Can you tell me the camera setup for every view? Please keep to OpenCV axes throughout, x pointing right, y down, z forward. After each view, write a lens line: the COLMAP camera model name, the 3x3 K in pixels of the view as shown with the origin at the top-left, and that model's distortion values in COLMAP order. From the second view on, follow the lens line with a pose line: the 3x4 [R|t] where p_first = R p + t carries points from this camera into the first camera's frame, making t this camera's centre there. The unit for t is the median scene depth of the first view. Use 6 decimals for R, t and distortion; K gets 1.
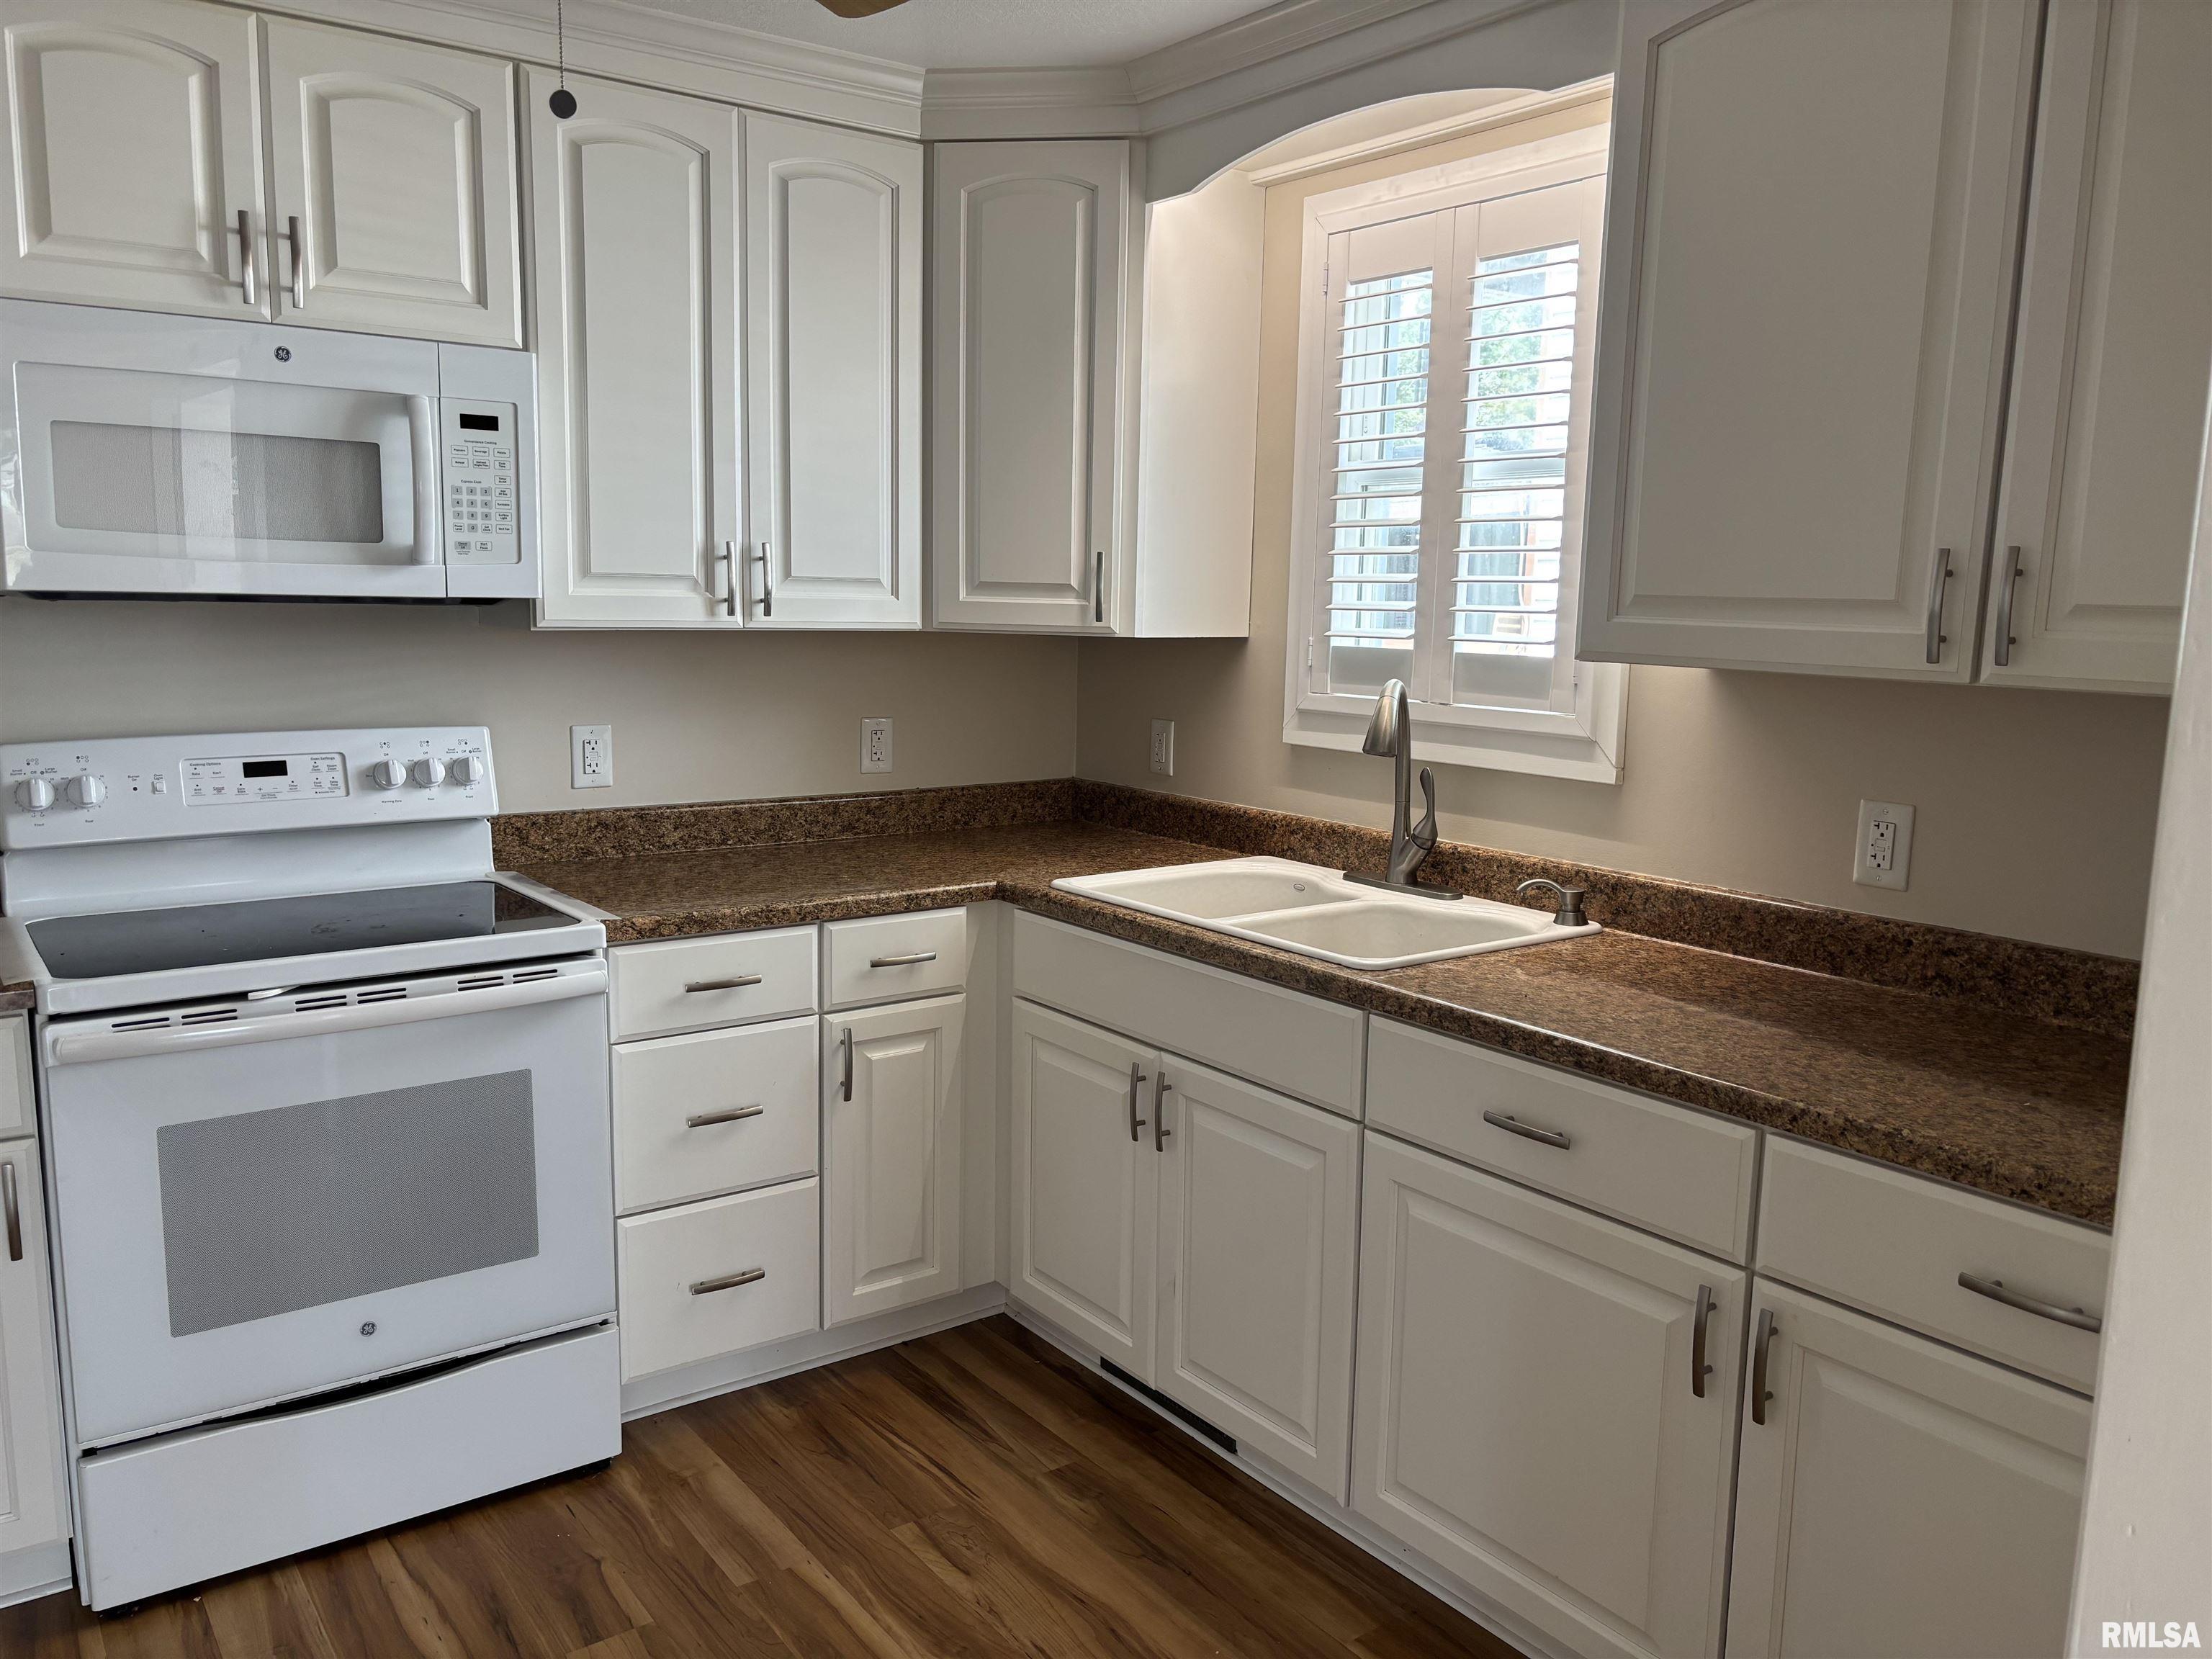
lens RADIAL K [[1664.1, 0, 1109.7], [0, 1664.1, 846.6], [0, 0, 1]] dist [0.044491, -0.053287]
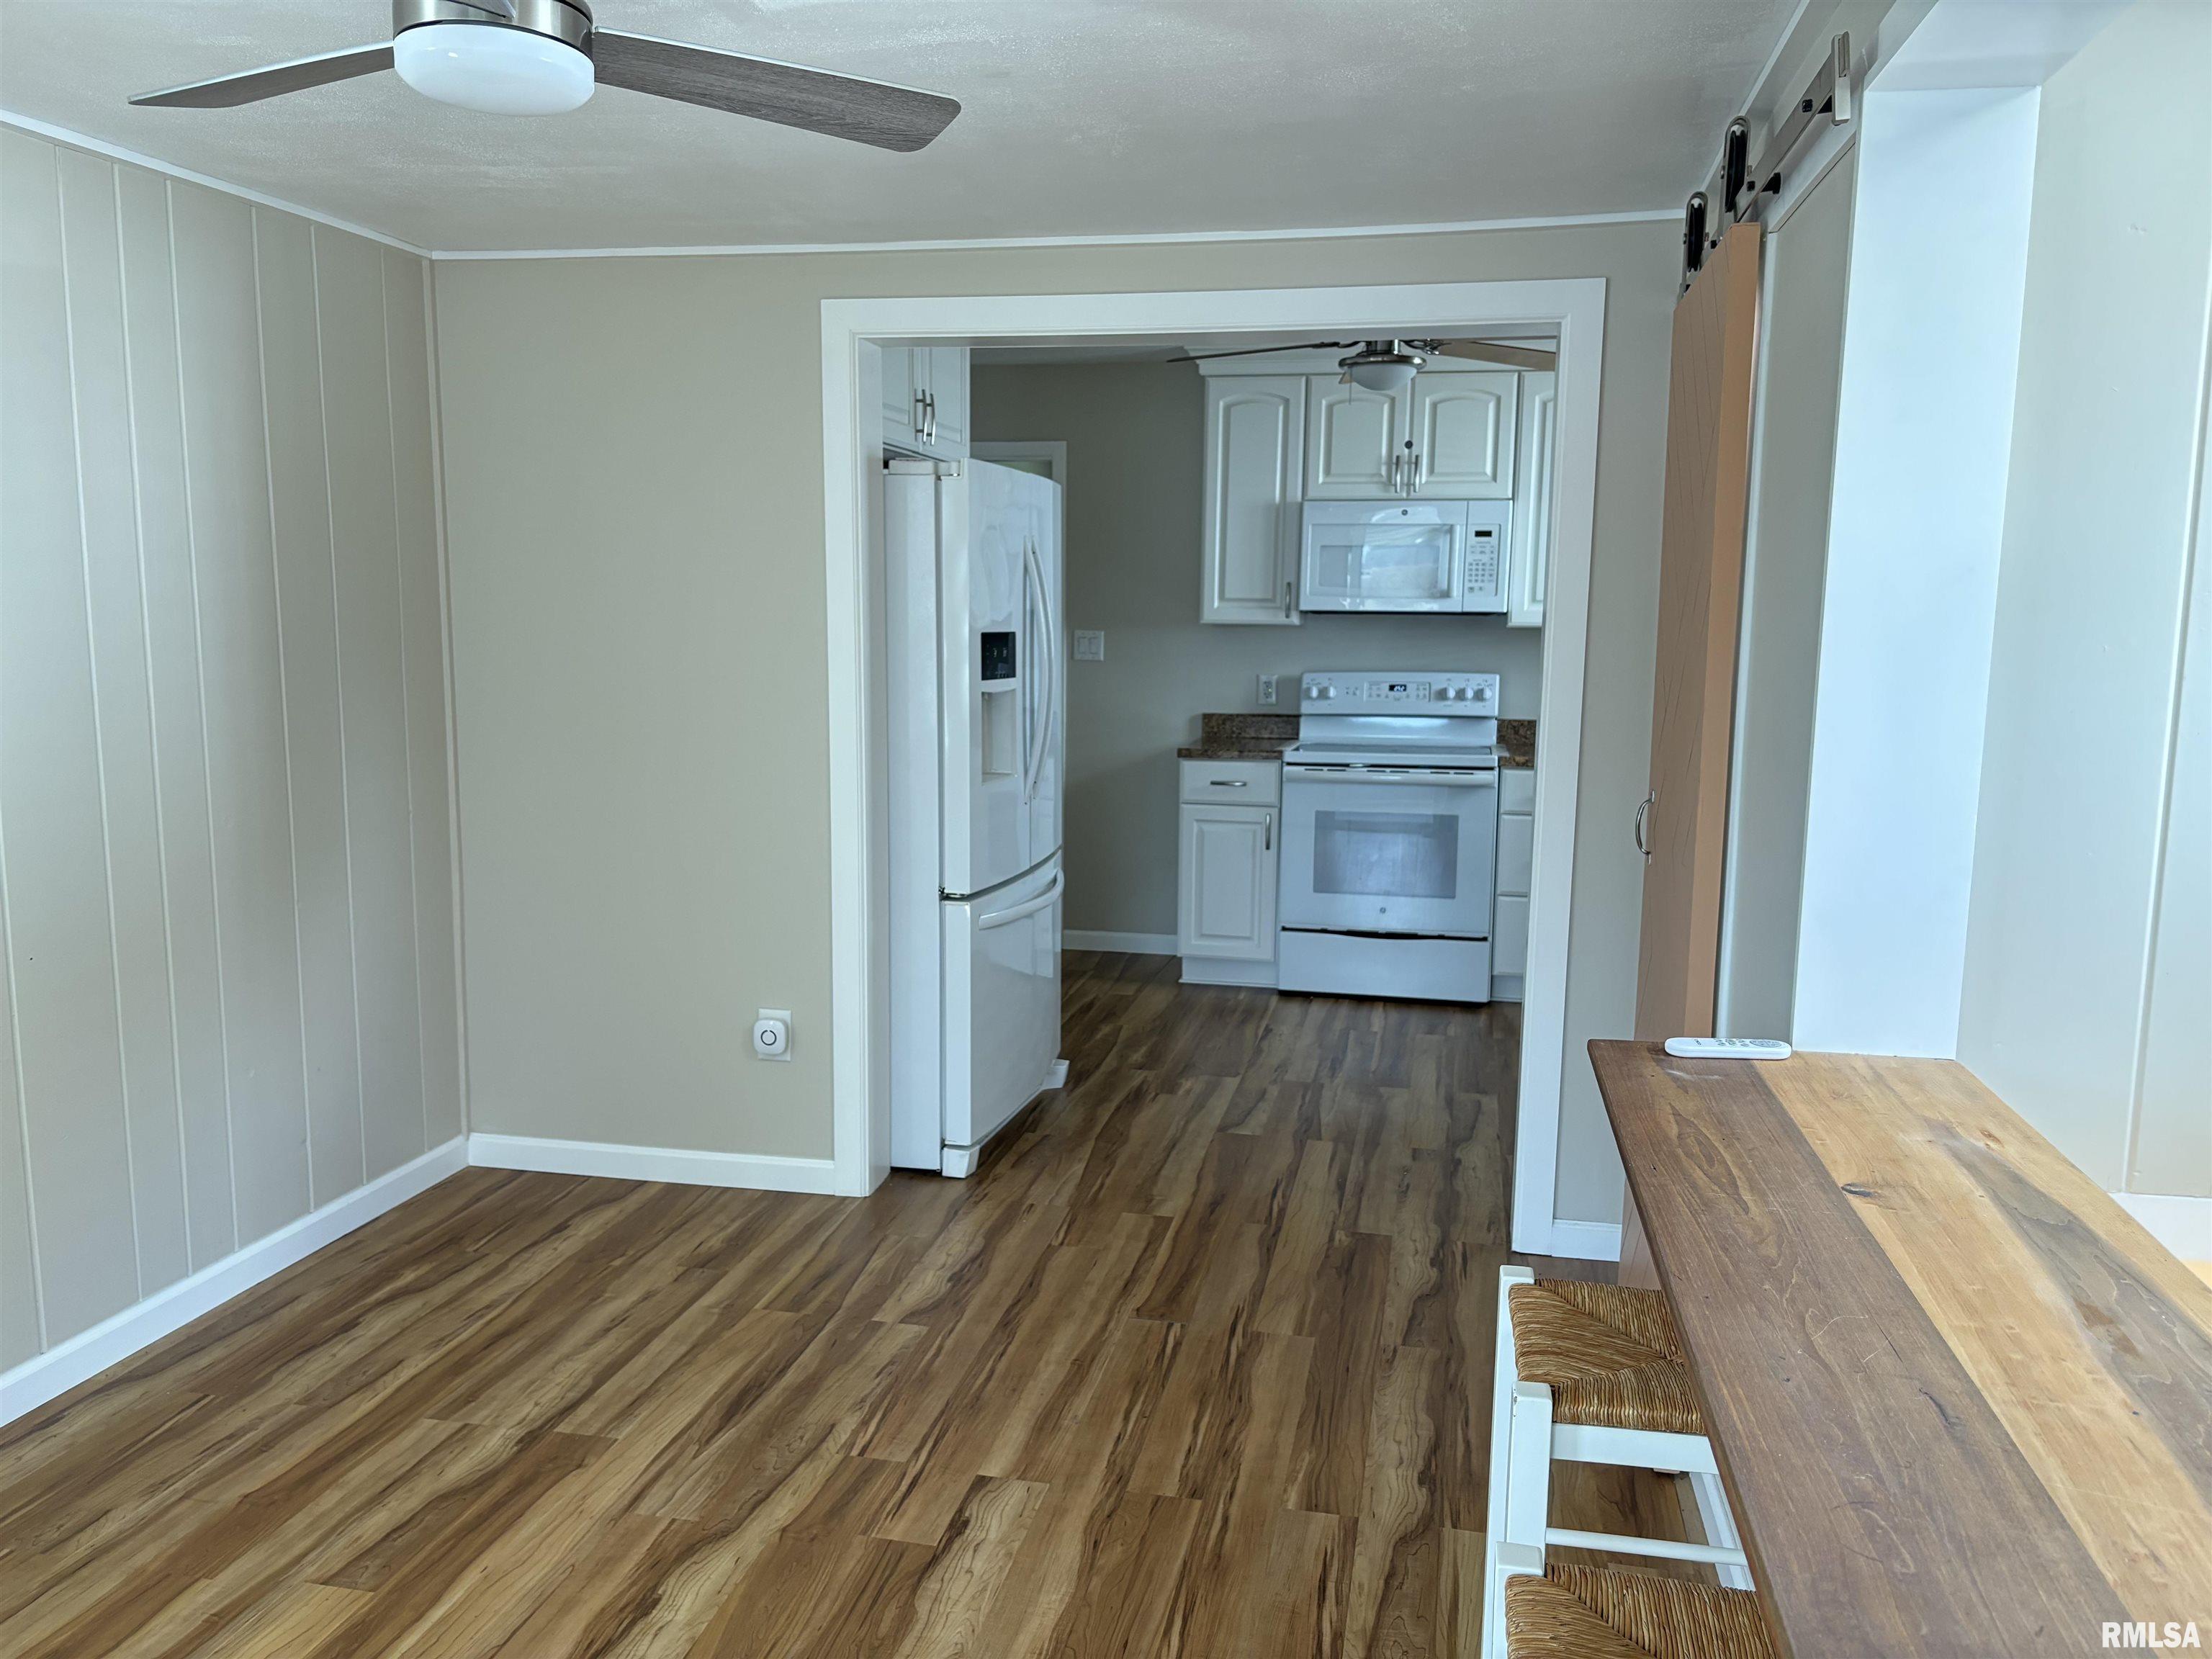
lens RADIAL K [[1664.1, 0, 1095.5], [0, 1664.1, 848.1], [0, 0, 1]] dist [0.044491, -0.053287]
pose [[0.661959, 0.092820, -0.743770, 0.924477], [-0.114284, 0.993199, 0.022235, 0.164952], [0.740776, 0.070282, 0.668065, -0.802850]]
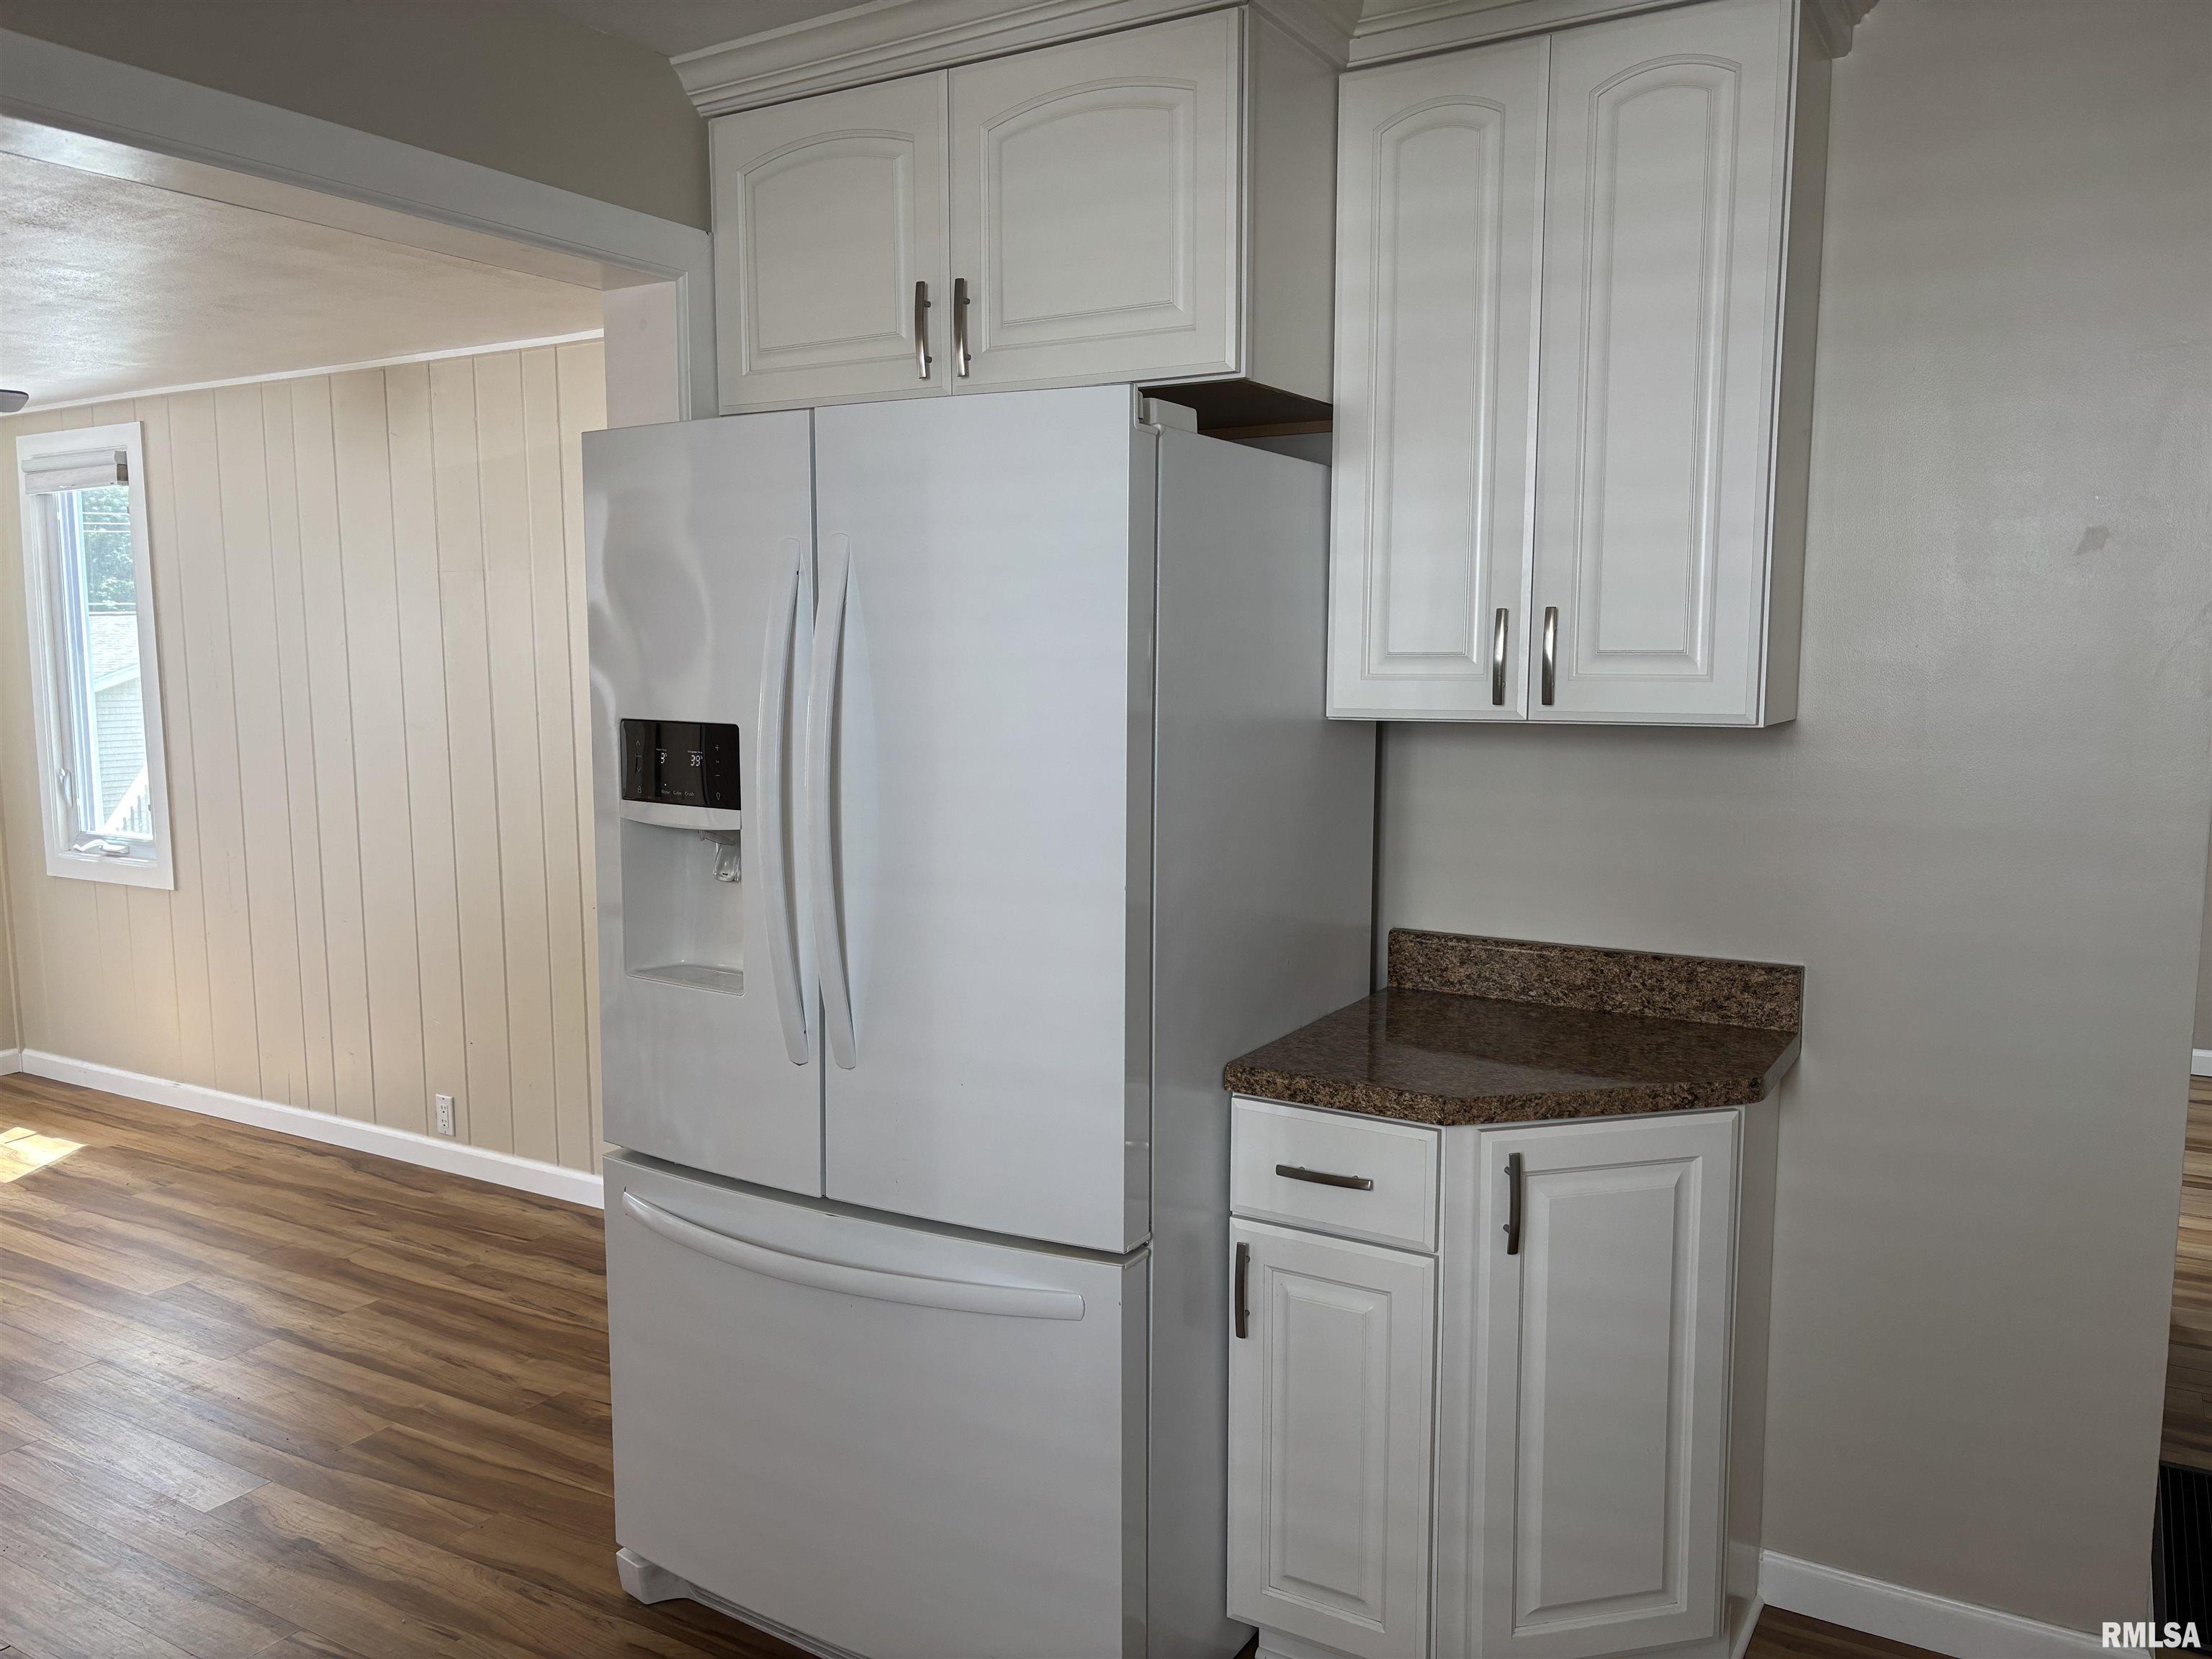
lens RADIAL K [[1664.1, 0, 1084.6], [0, 1664.1, 837.6], [0, 0, 1]] dist [0.044491, -0.053287]
pose [[-0.922216, 0.032243, -0.385329, -0.083745], [-0.071479, 0.965128, 0.251829, -0.135467], [0.380012, 0.259783, -0.887752, 0.868583]]
